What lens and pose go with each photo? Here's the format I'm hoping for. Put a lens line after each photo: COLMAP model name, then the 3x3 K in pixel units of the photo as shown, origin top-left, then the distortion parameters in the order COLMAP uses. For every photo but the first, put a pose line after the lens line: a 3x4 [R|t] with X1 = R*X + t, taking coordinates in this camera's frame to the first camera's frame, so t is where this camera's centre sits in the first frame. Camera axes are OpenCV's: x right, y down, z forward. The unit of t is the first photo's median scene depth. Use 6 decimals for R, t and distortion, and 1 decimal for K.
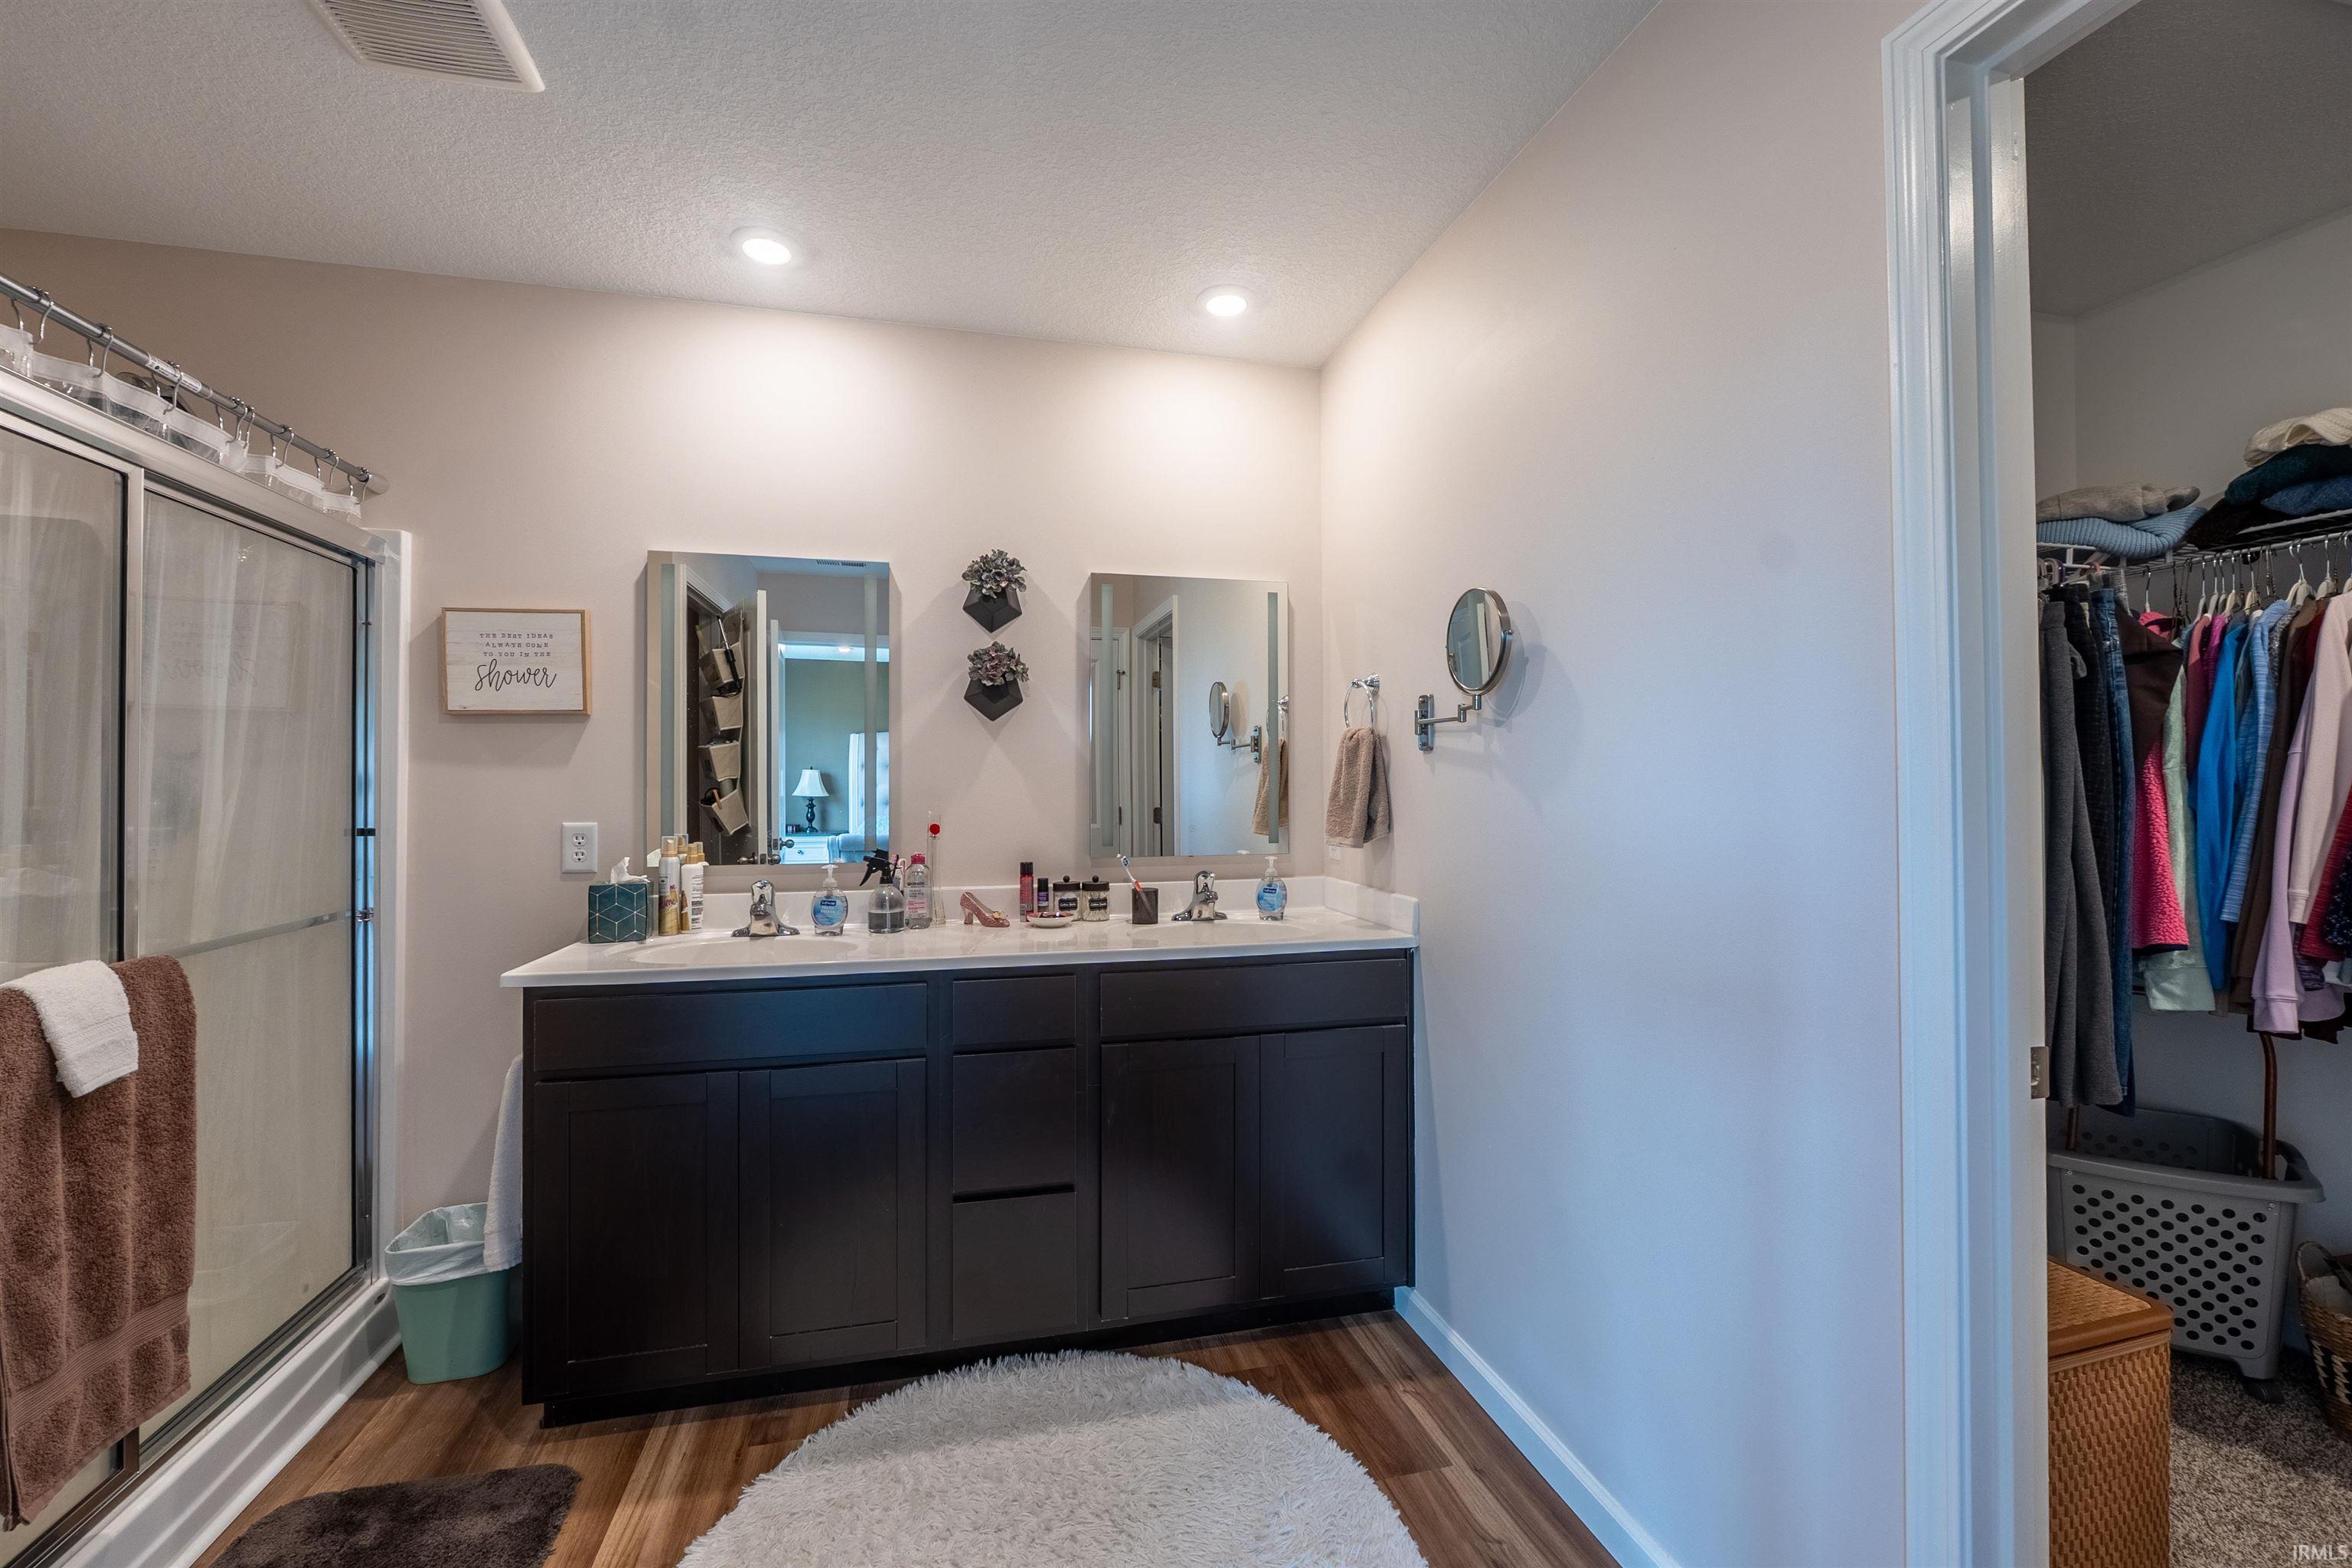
lens RADIAL K [[983.0, 0, 1175.8], [0, 983.0, 775.6], [0, 0, 1]] dist [-0.002269, -0.000563]
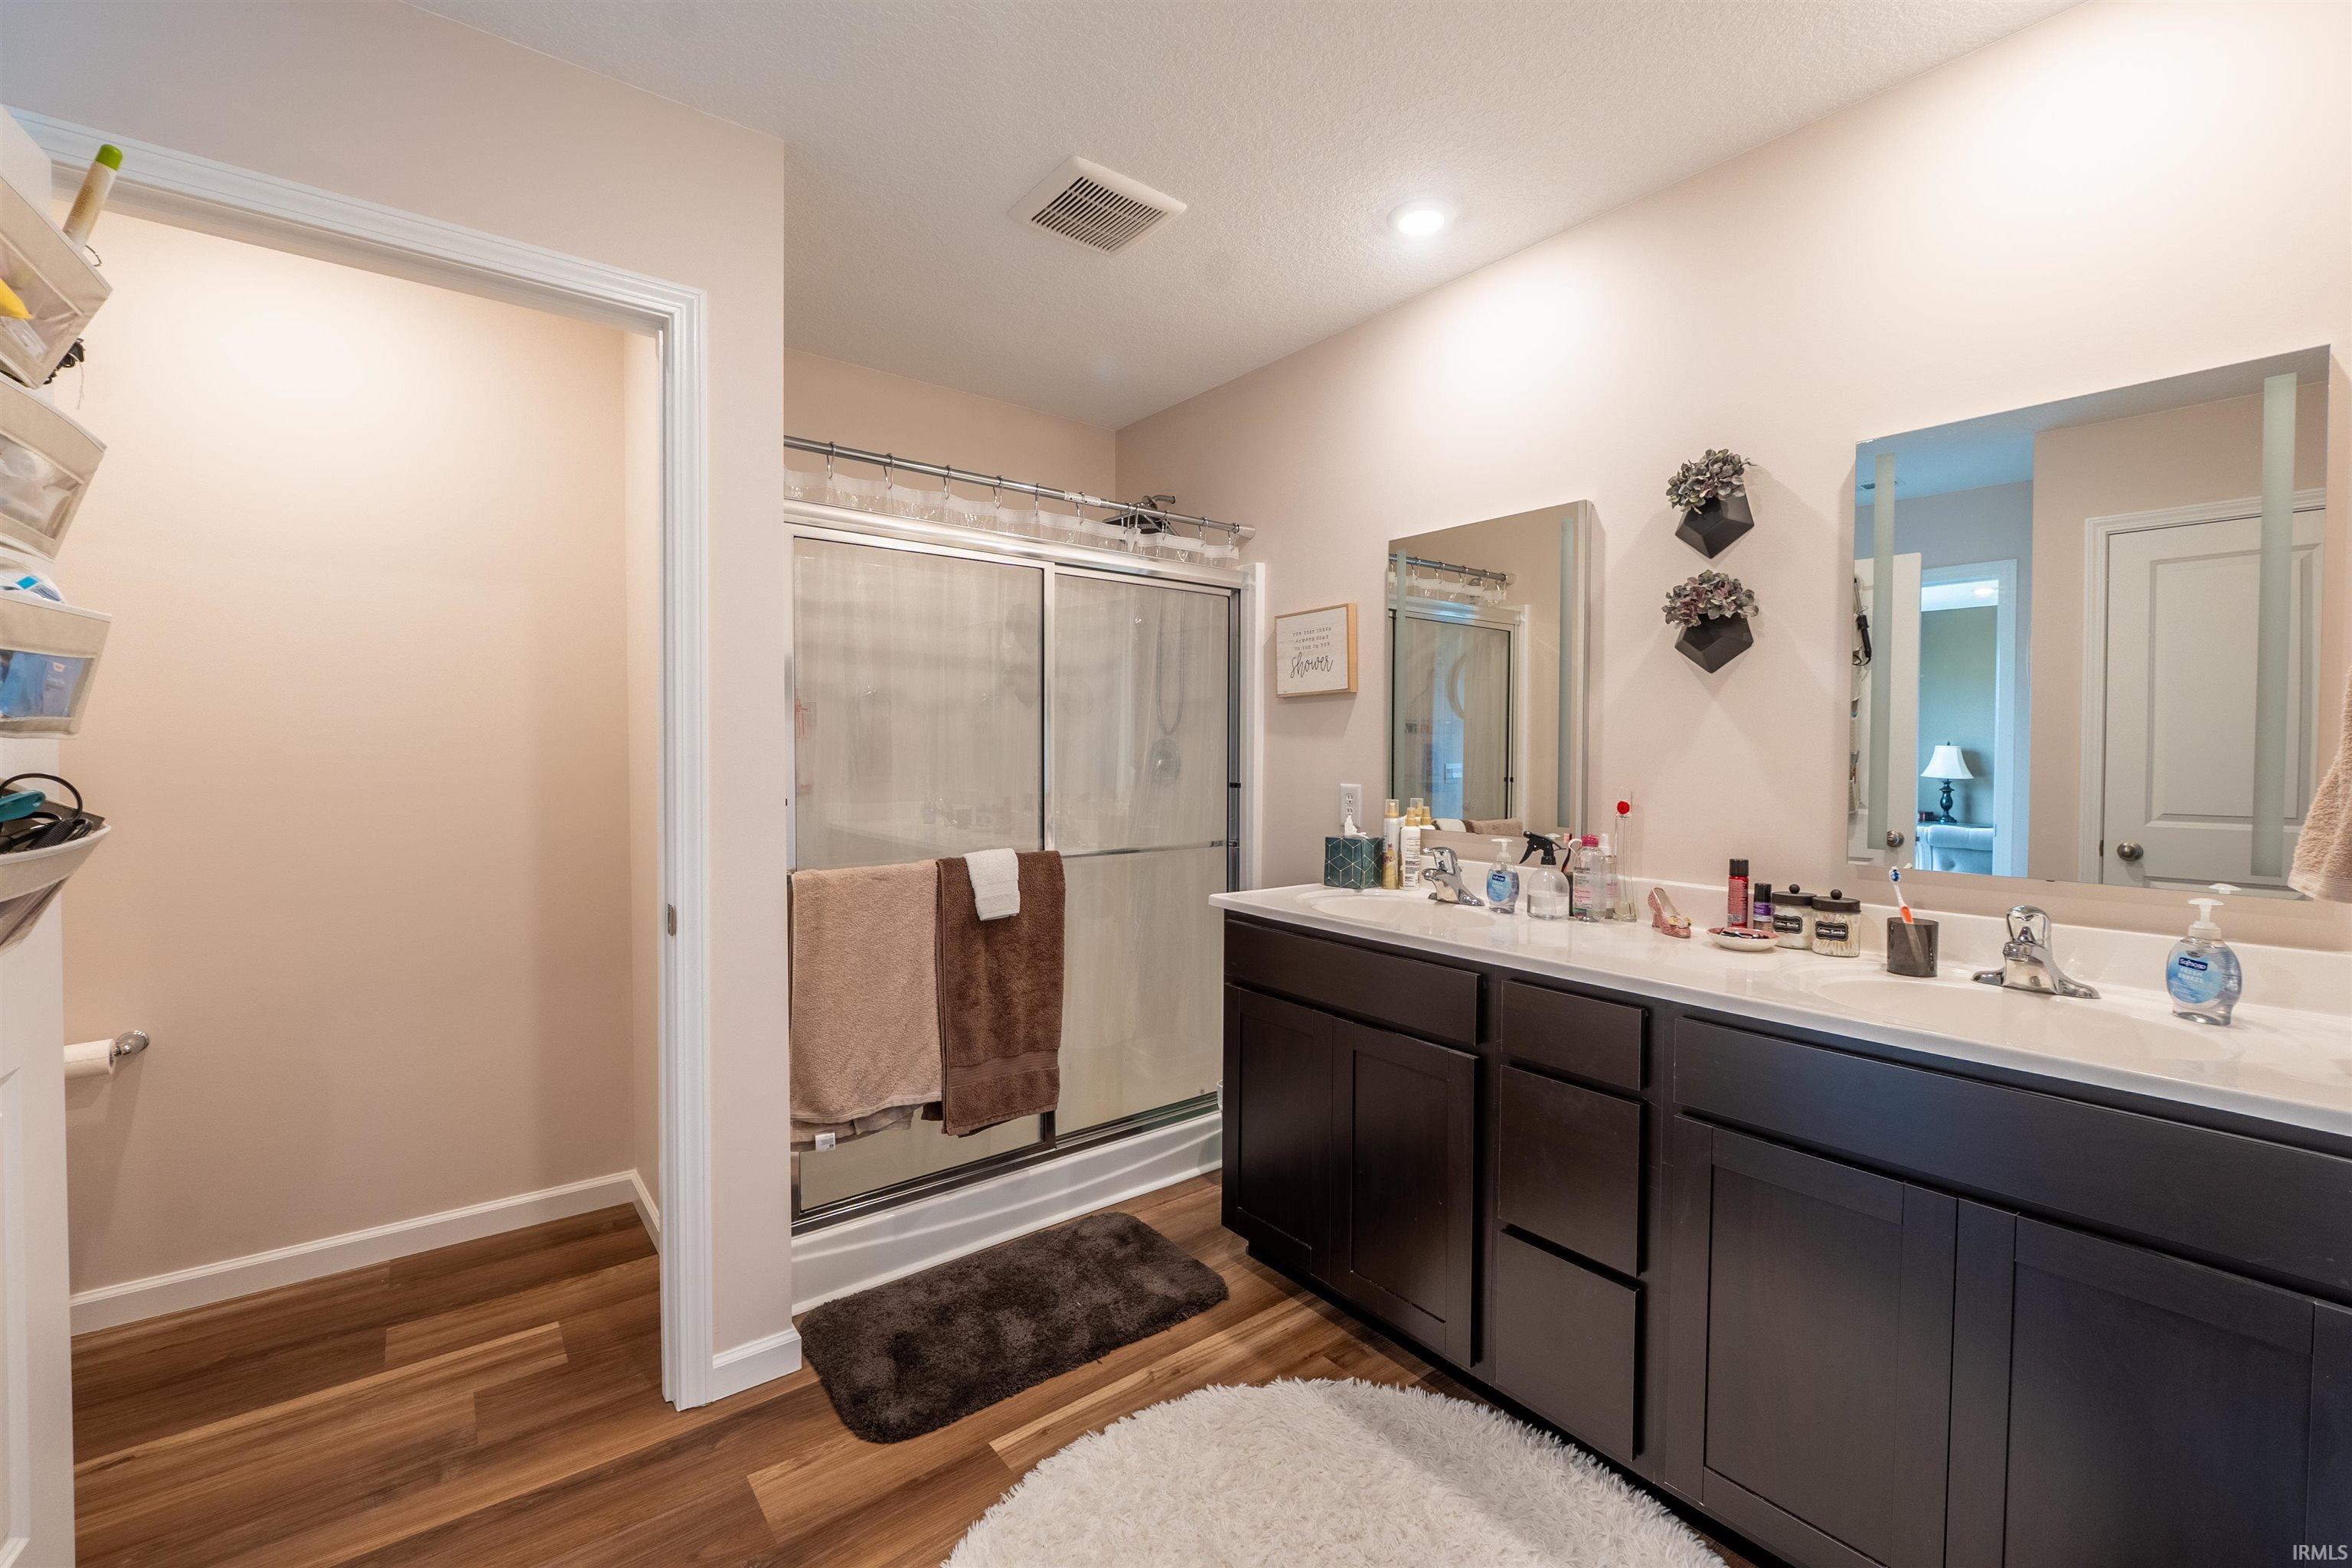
lens RADIAL K [[983.0, 0, 1175.8], [0, 983.0, 775.6], [0, 0, 1]] dist [-0.002269, -0.000563]
pose [[0.403983, 0.027578, -0.914351, 0.359653], [0.000691, 0.999536, 0.030453, 0.001227], [0.914766, -0.012935, 0.403777, 0.306565]]
